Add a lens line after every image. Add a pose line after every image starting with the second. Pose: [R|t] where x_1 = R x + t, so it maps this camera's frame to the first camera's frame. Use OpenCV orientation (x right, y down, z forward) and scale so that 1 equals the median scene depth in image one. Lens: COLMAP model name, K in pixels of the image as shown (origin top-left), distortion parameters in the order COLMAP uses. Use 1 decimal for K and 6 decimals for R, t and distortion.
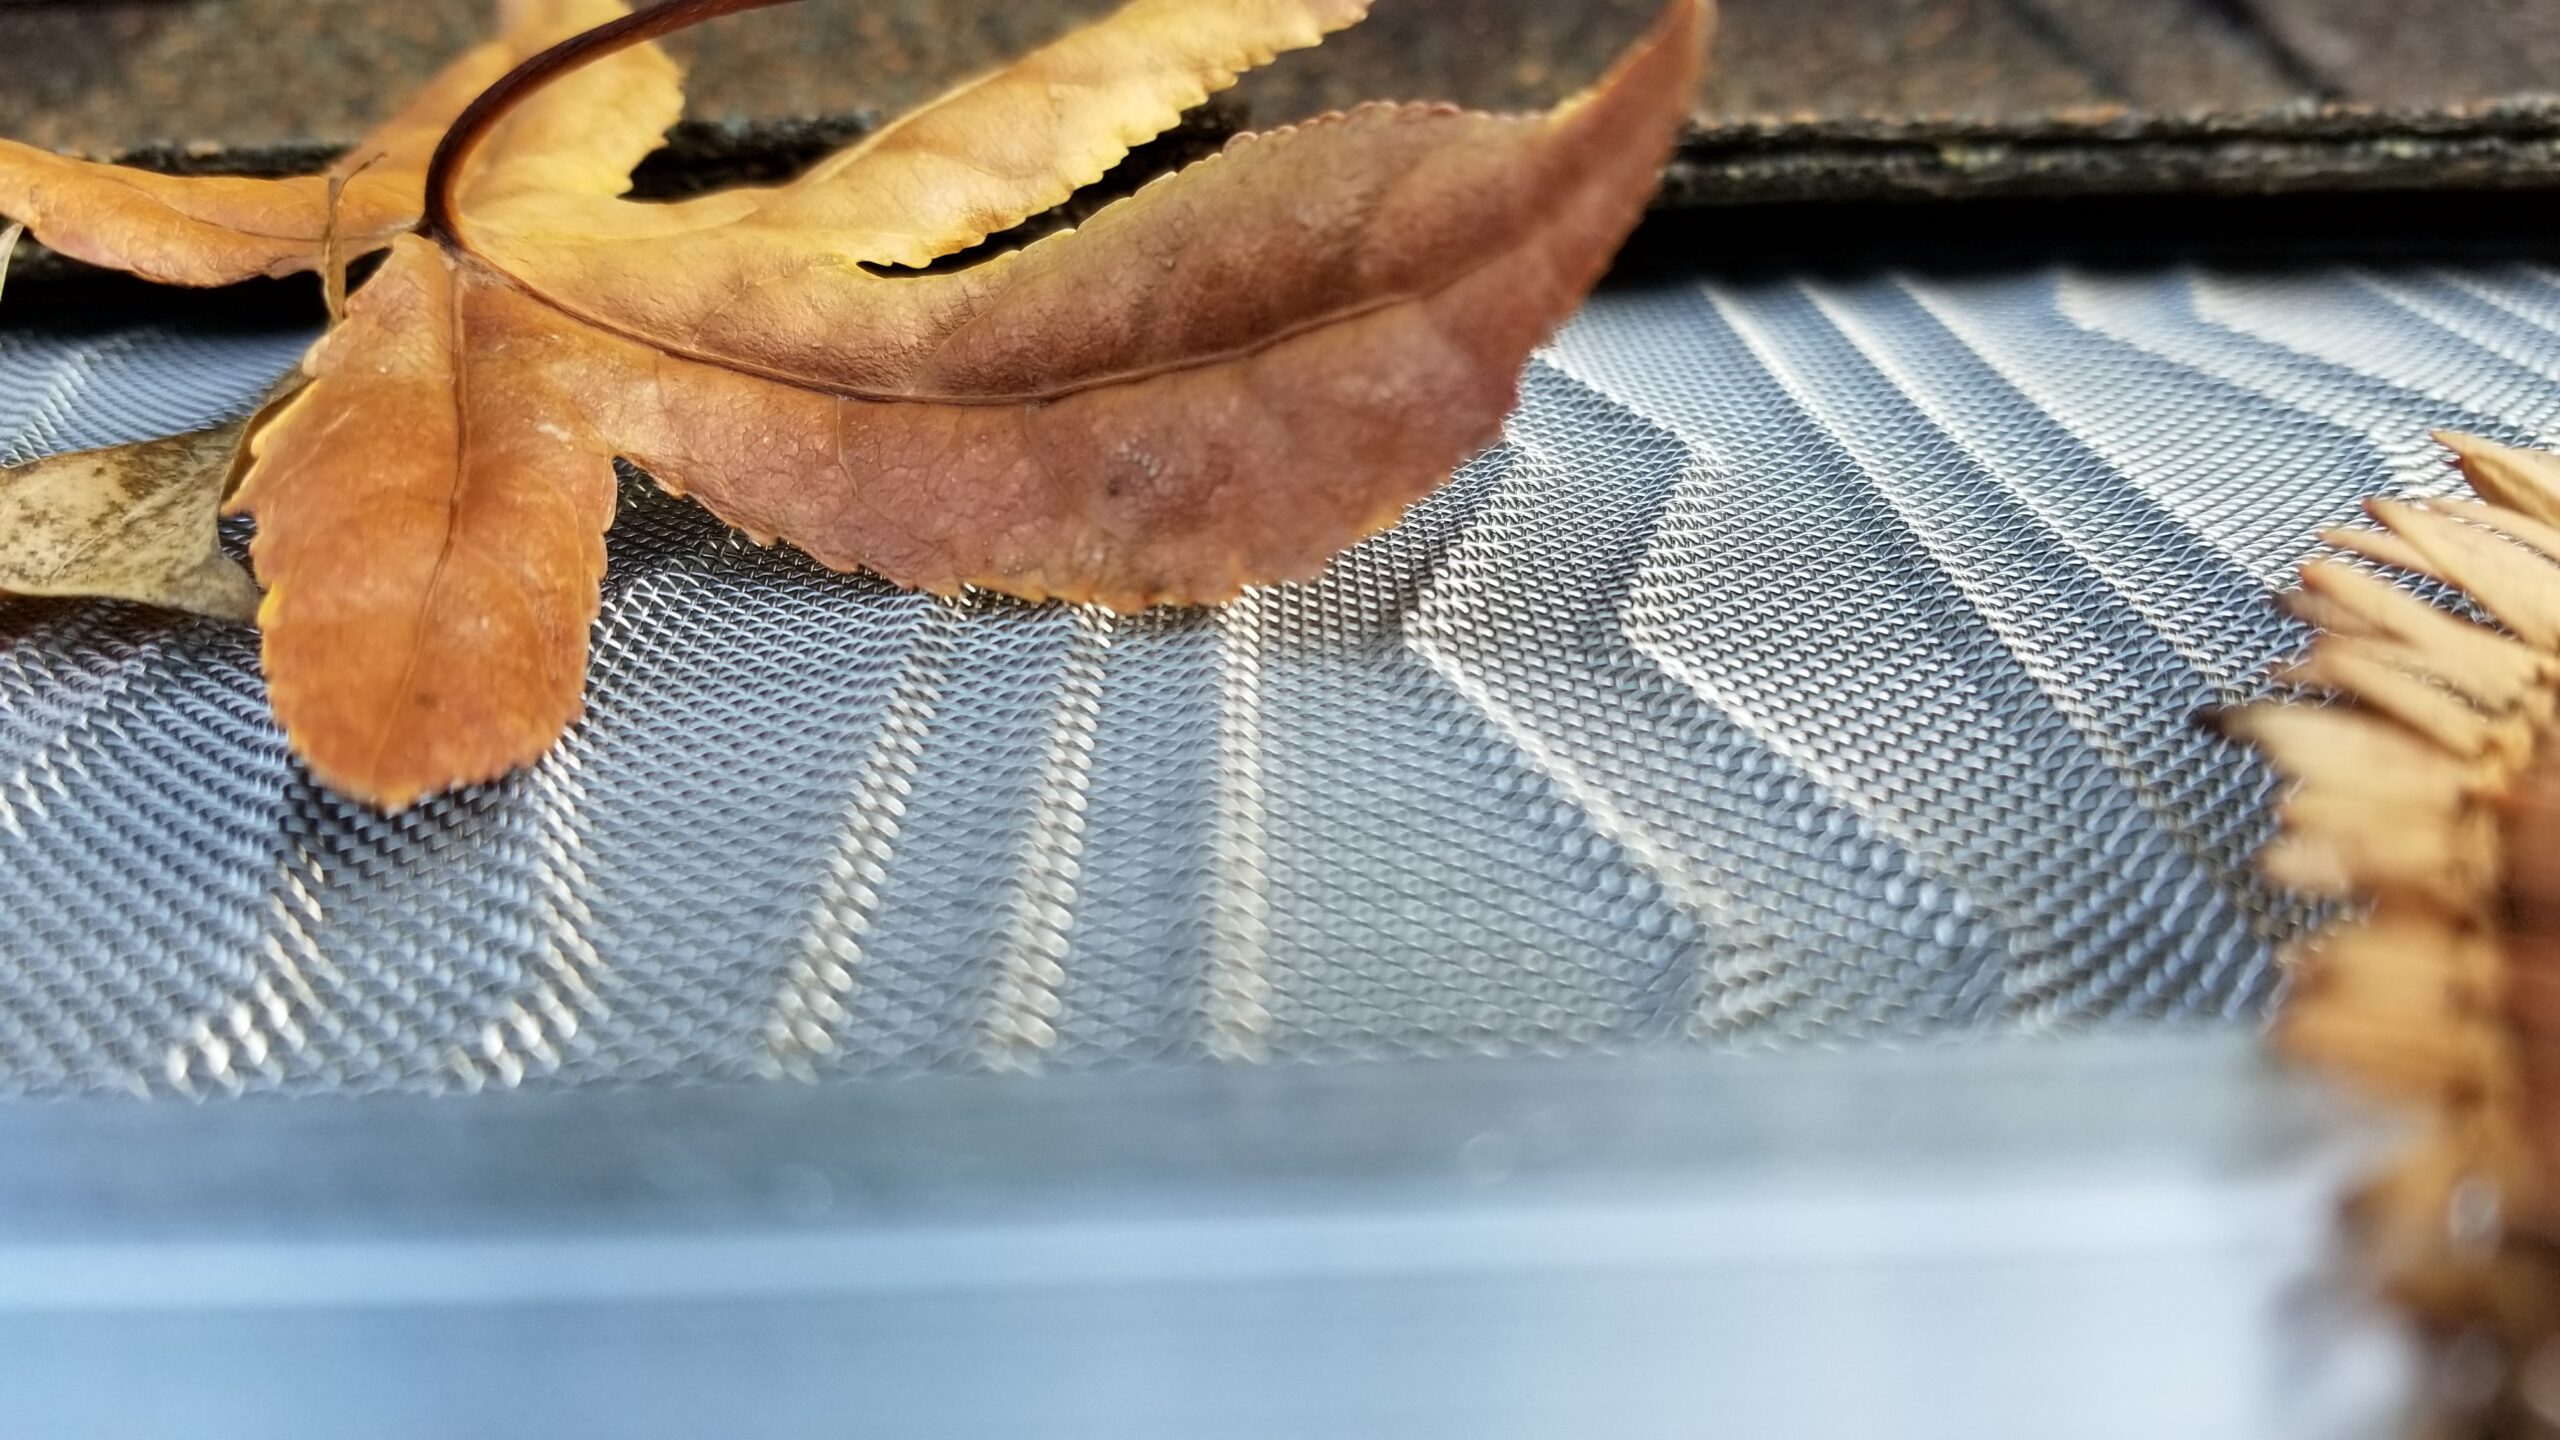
lens RADIAL K [[2204.1, 0, 1280.0], [0, 2204.1, 720.0], [0, 0, 1]] dist [-0.001276, -0.122833]
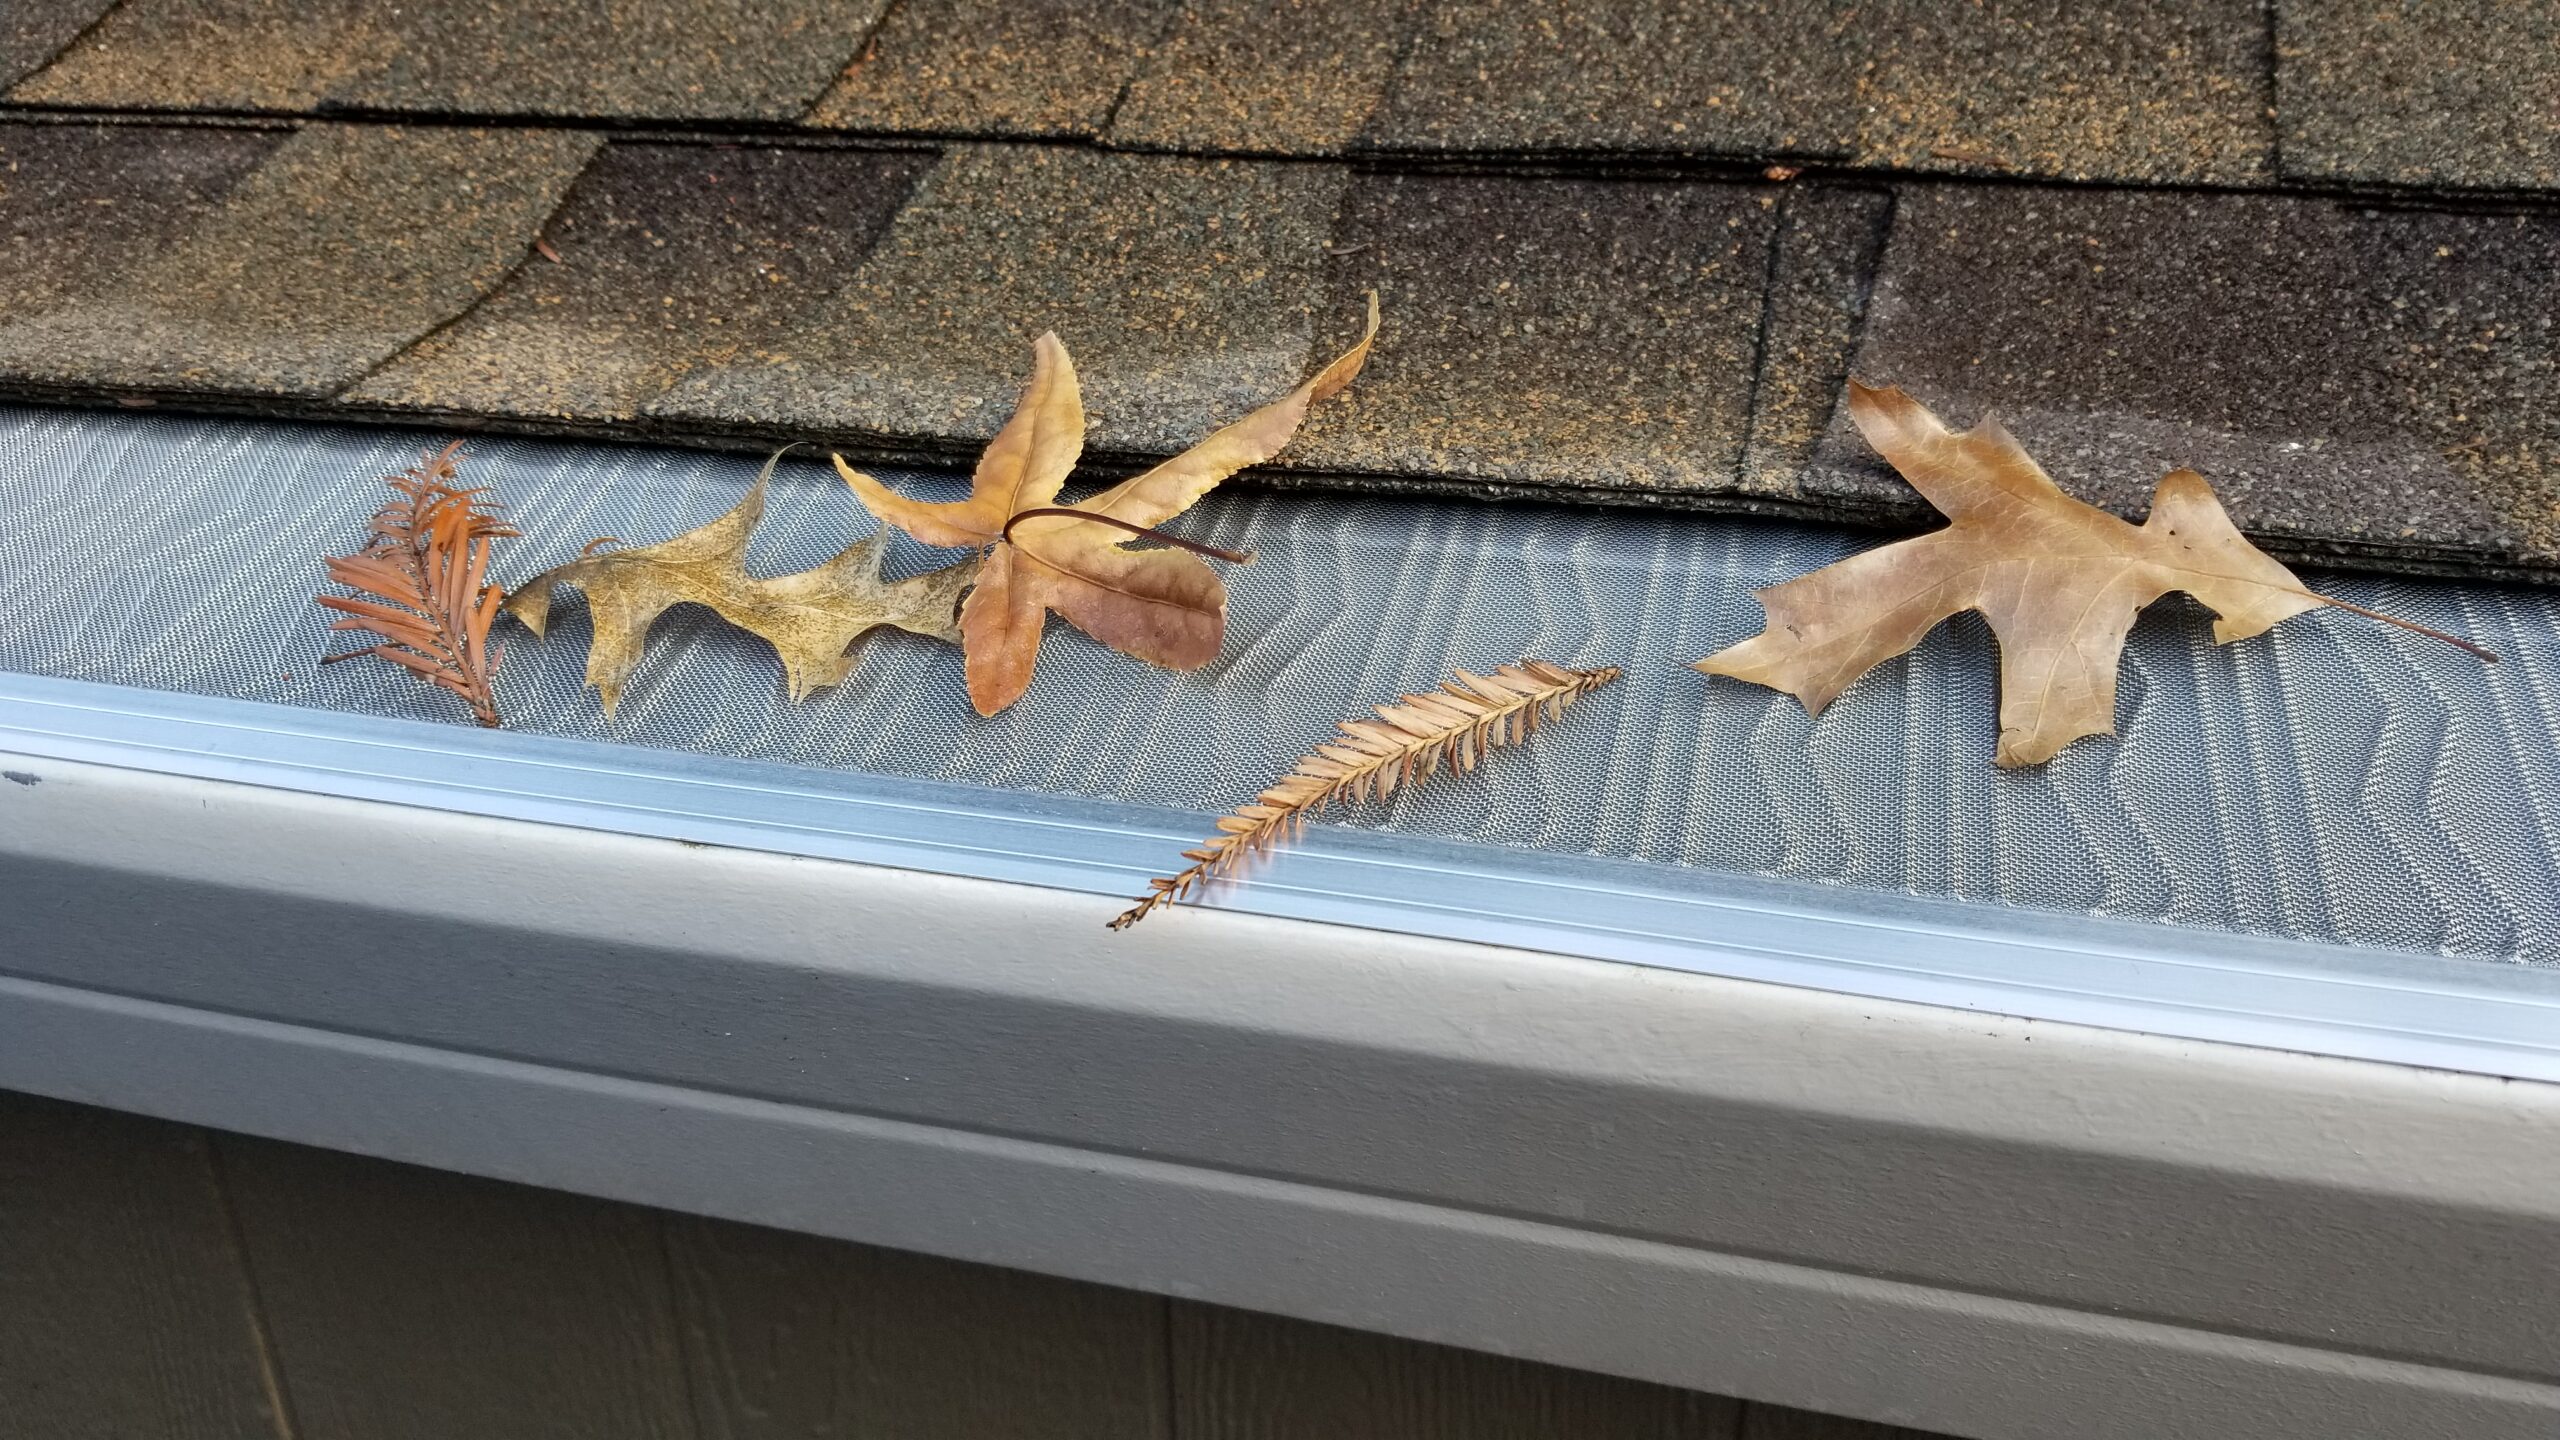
lens RADIAL K [[2204.1, 0, 1280.0], [0, 2204.1, 720.0], [0, 0, 1]] dist [-0.001276, -0.122833]
pose [[0.961771, 0.130257, -0.240892, 1.085580], [-0.068629, 0.966210, 0.248452, -0.926715], [0.265114, -0.222422, 0.938213, -2.659733]]
